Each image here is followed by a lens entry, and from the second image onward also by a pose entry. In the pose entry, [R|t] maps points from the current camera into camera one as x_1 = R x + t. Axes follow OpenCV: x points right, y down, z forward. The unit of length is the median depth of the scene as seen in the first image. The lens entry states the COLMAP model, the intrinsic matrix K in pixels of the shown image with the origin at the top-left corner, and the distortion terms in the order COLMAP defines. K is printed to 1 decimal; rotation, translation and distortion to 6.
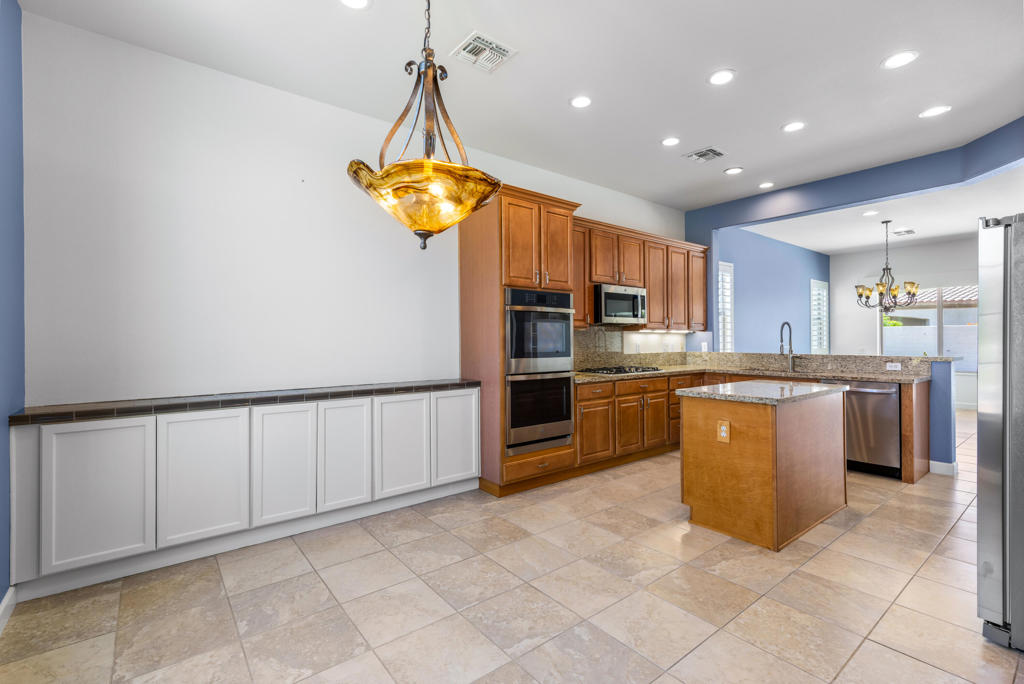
lens RADIAL K [[457.4, 0, 513.0], [0, 457.4, 336.3], [0, 0, 1]] dist [0.005949, -0.001683]
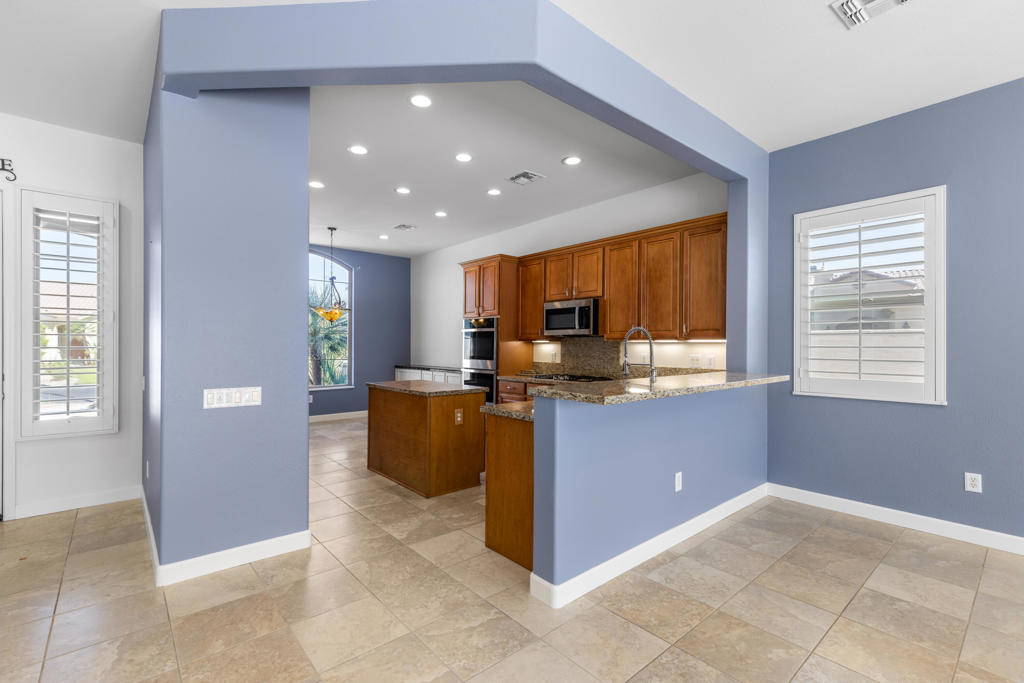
lens RADIAL K [[457.4, 0, 521.0], [0, 457.4, 345.4], [0, 0, 1]] dist [0.005949, -0.001683]
pose [[0.048169, -0.001663, -0.998838, 1.667704], [0.002374, 0.999996, -0.001551, -0.002263], [0.998836, -0.002296, 0.048173, 1.054856]]
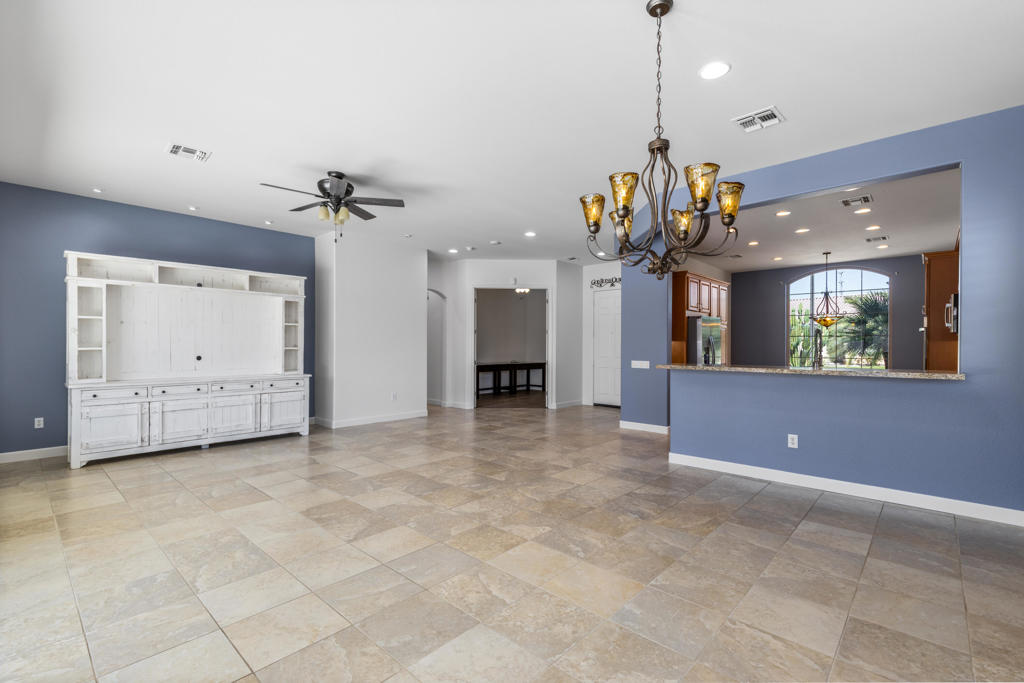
lens RADIAL K [[457.4, 0, 510.5], [0, 457.4, 343.5], [0, 0, 1]] dist [0.005949, -0.001683]
pose [[-0.987703, -0.007443, -0.156165, 1.736759], [-0.006142, 0.999942, -0.008814, 0.010564], [0.156222, -0.007746, -0.987692, 2.332796]]
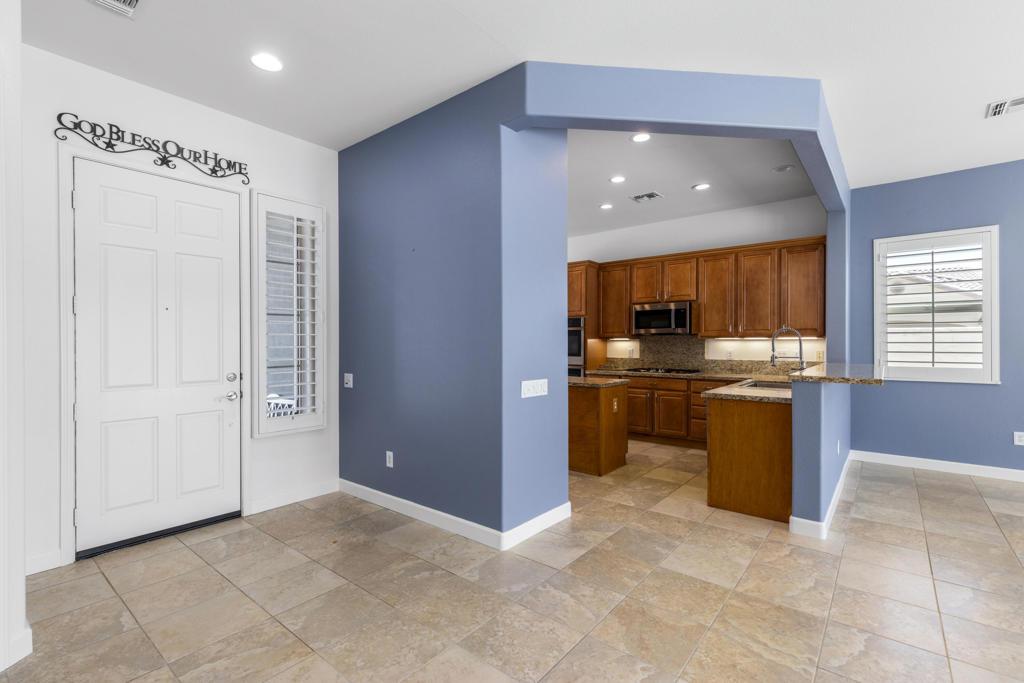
lens RADIAL K [[457.4, 0, 522.6], [0, 457.4, 343.2], [0, 0, 1]] dist [0.005949, -0.001683]
pose [[0.217302, -0.002272, -0.976102, 1.736443], [0.007947, 0.999968, -0.000558, -0.004976], [0.976072, -0.007636, 0.217313, 0.458388]]
